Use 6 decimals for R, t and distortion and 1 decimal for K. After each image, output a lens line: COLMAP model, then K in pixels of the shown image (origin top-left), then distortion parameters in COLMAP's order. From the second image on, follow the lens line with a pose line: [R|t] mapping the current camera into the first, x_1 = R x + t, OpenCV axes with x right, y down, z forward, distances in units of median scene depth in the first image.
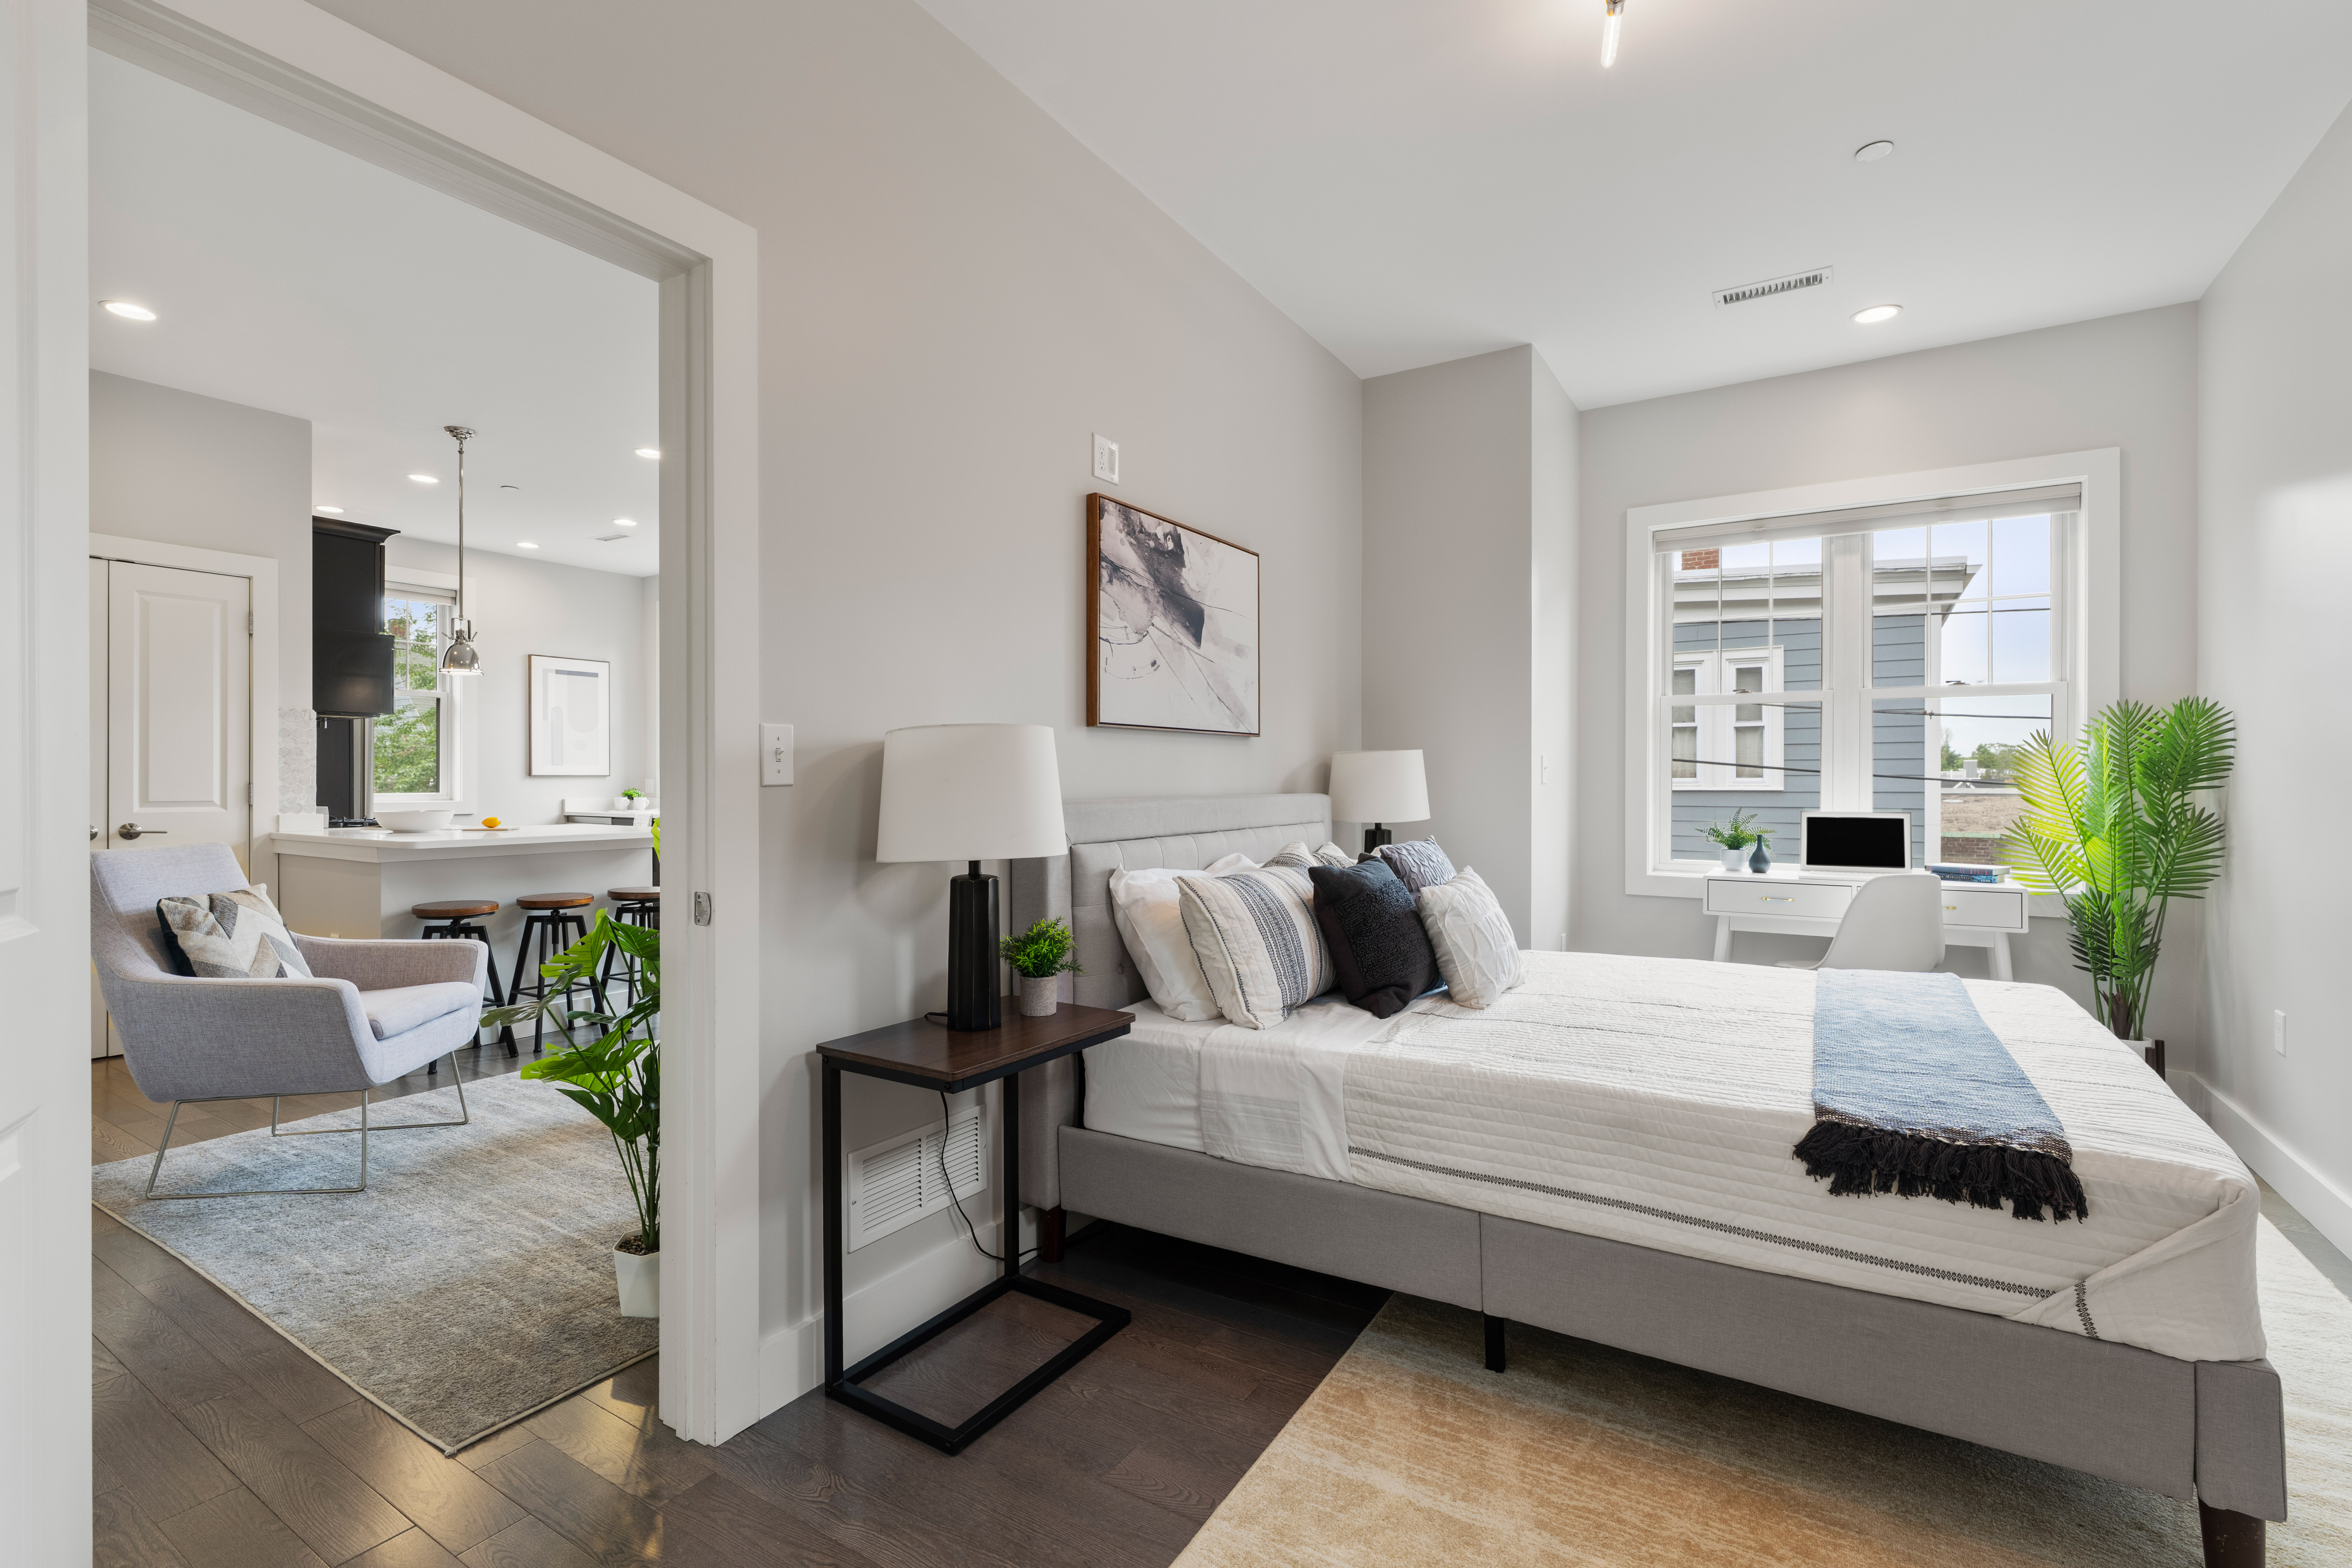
lens RADIAL K [[1055.5, 0, 1173.8], [0, 1055.5, 778.7], [0, 0, 1]] dist [-0.008330, 0.001949]
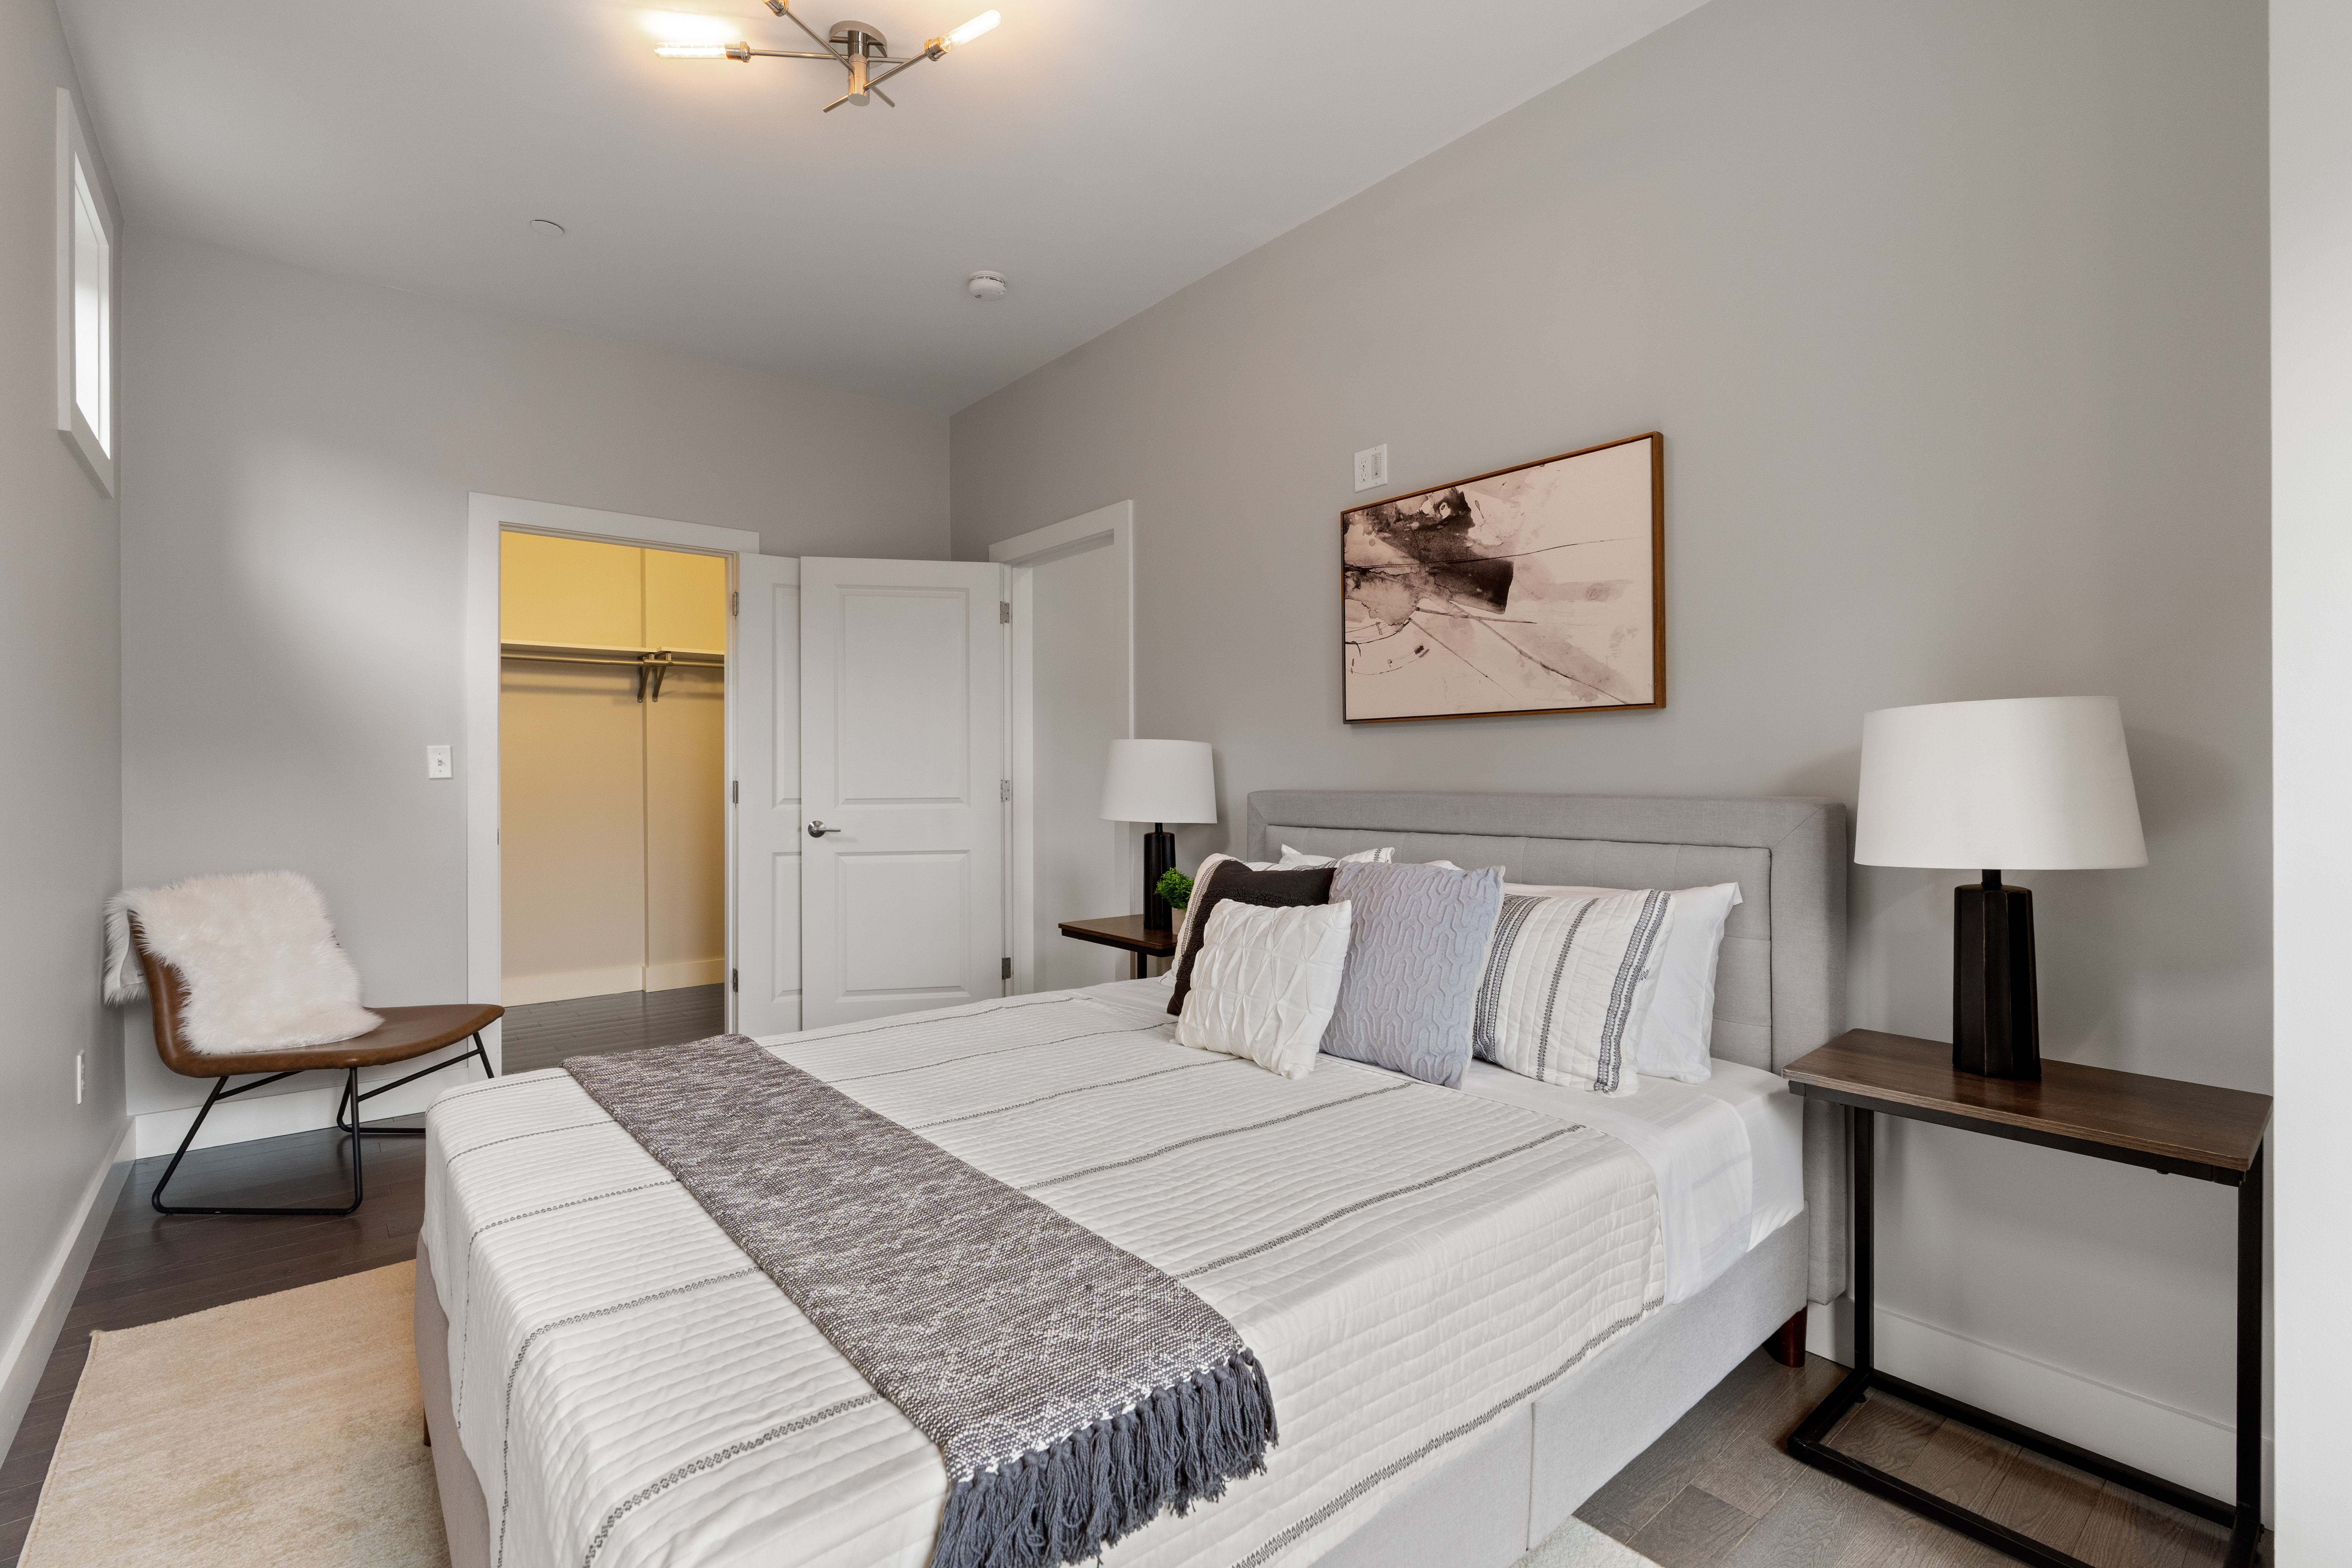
lens RADIAL K [[1055.5, 0, 1173.8], [0, 1055.5, 778.7], [0, 0, 1]] dist [-0.008330, 0.001949]
pose [[-0.312924, 0.007463, -0.949749, 0.967999], [0.001931, 0.999972, 0.007222, -0.000724], [0.949776, 0.000426, -0.312929, 1.107195]]
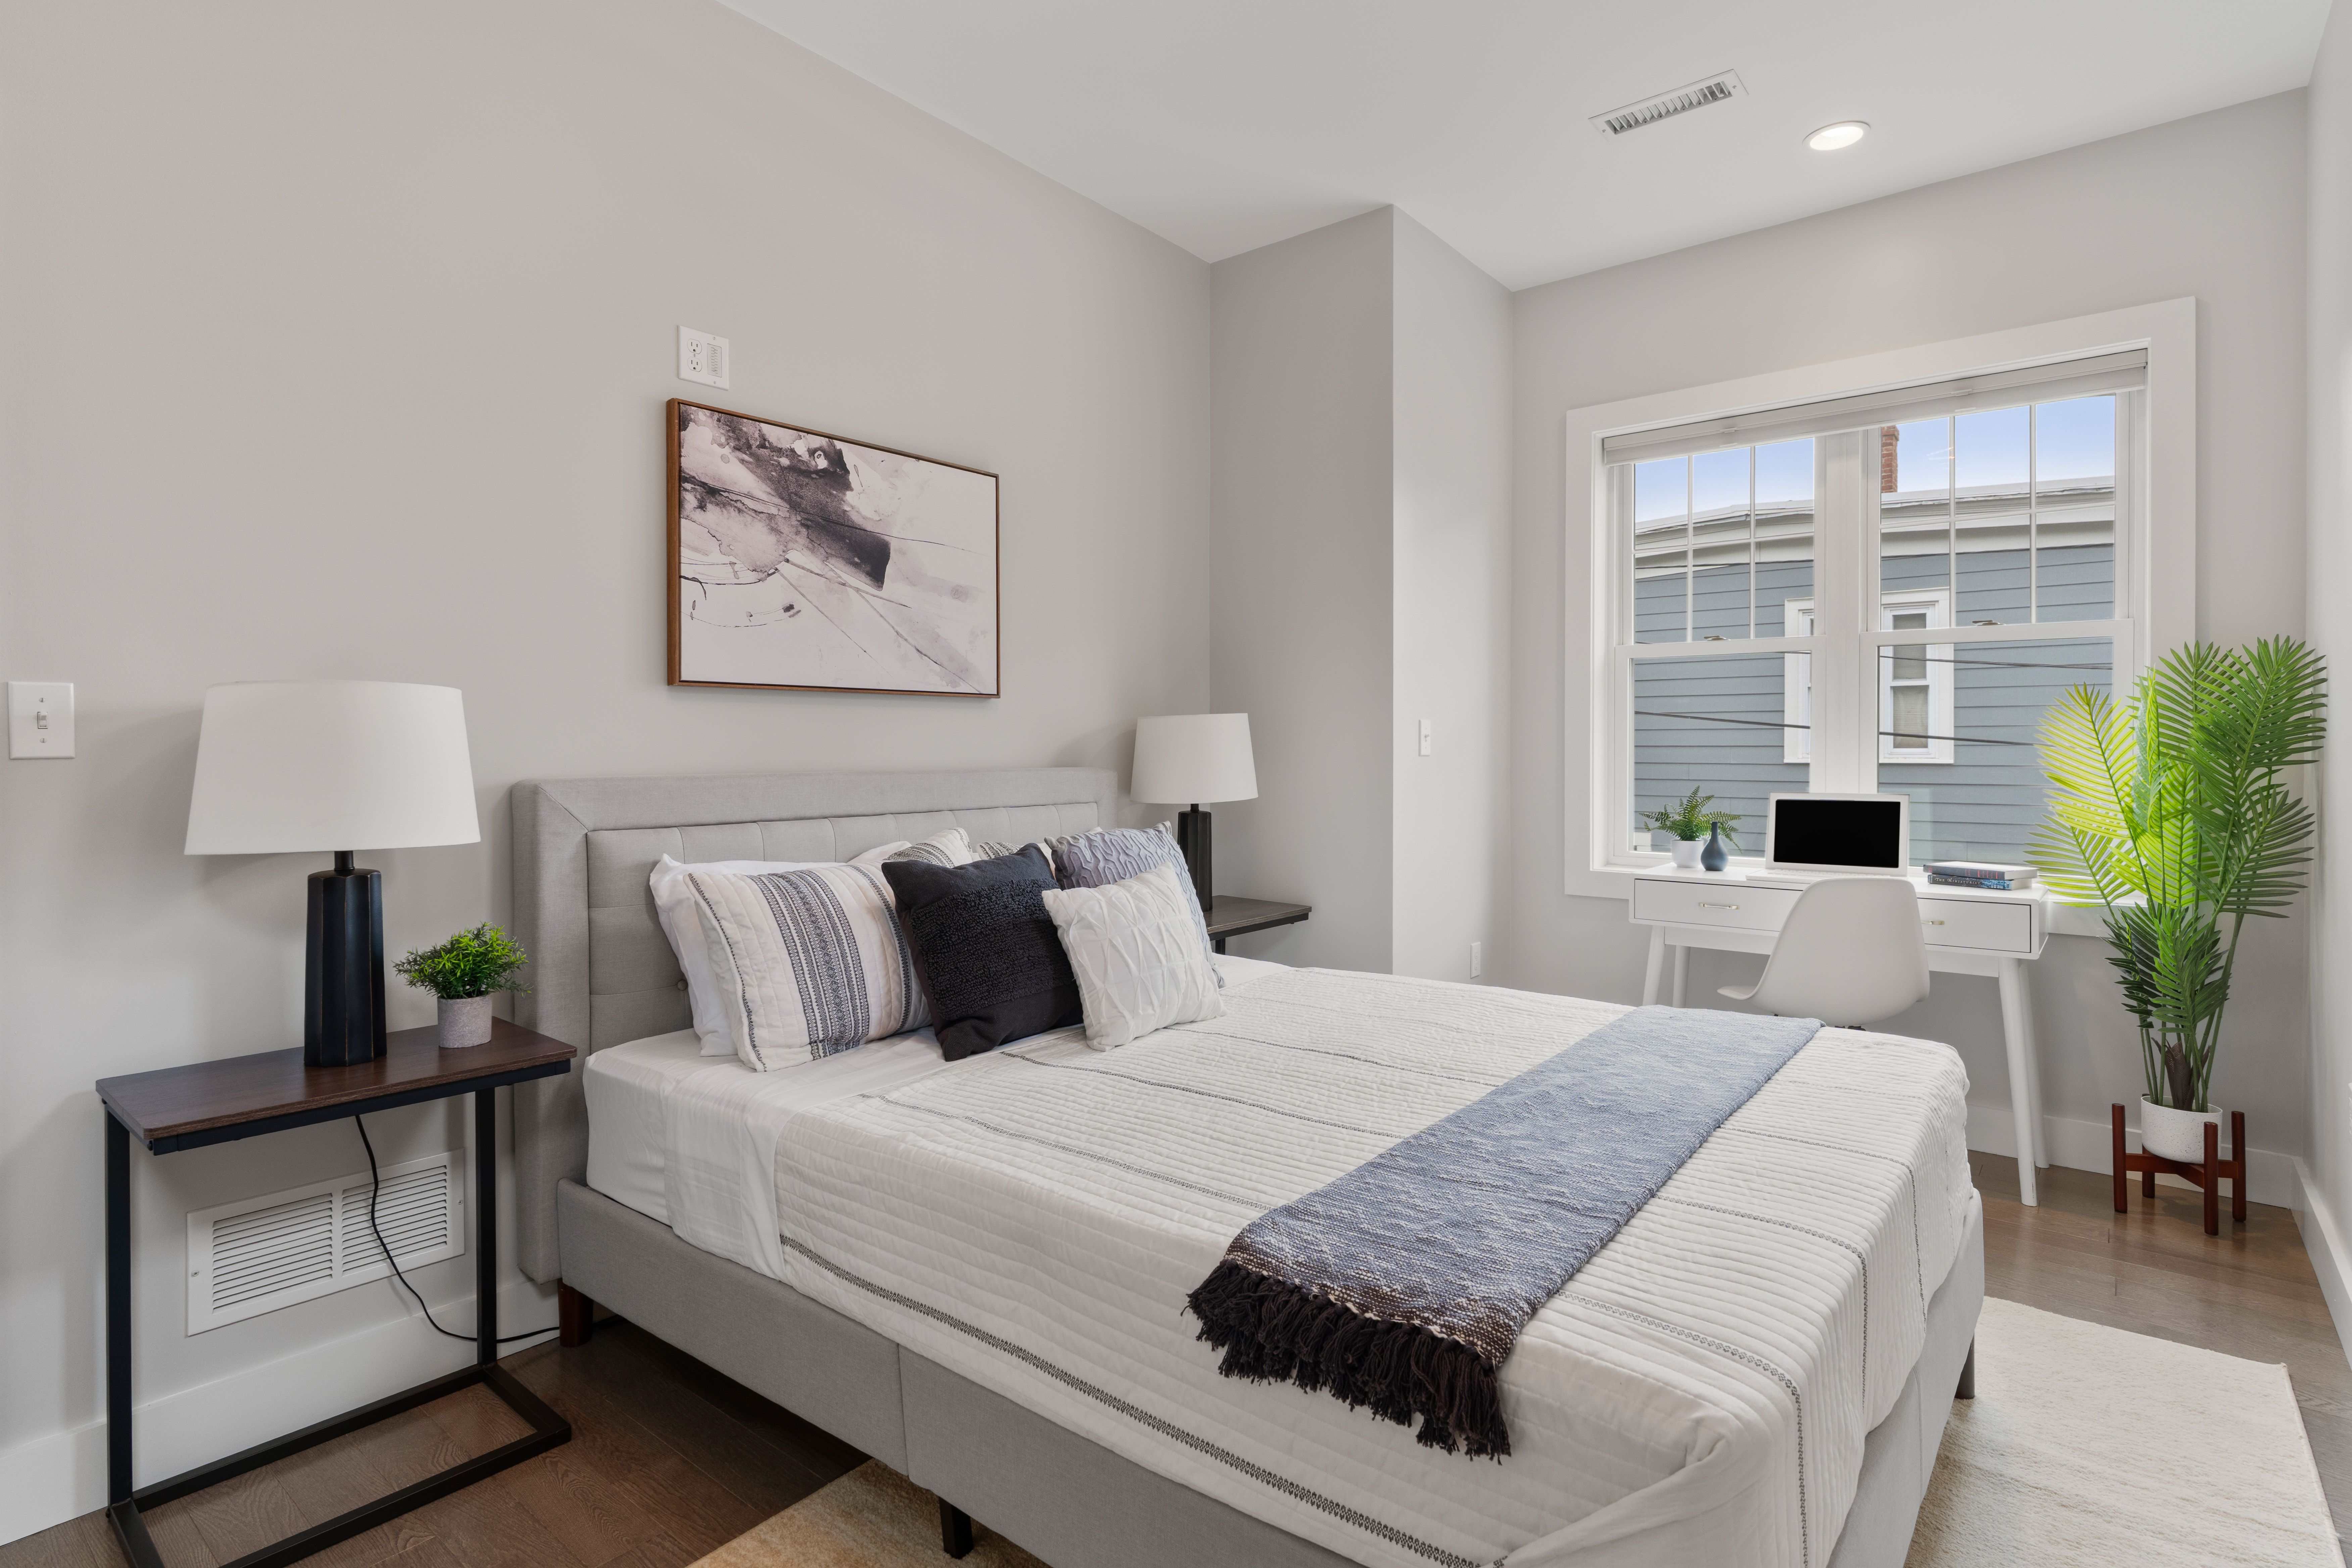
lens RADIAL K [[1156.7, 0, 1176.7], [0, 1156.7, 746.8], [0, 0, 1]] dist [-0.002433, 0.000457]
pose [[0.992242, 0.000328, -0.124323, 0.396673], [-0.000581, 0.999998, -0.002004, -0.000599], [0.124322, 0.002061, 0.992240, 0.153835]]
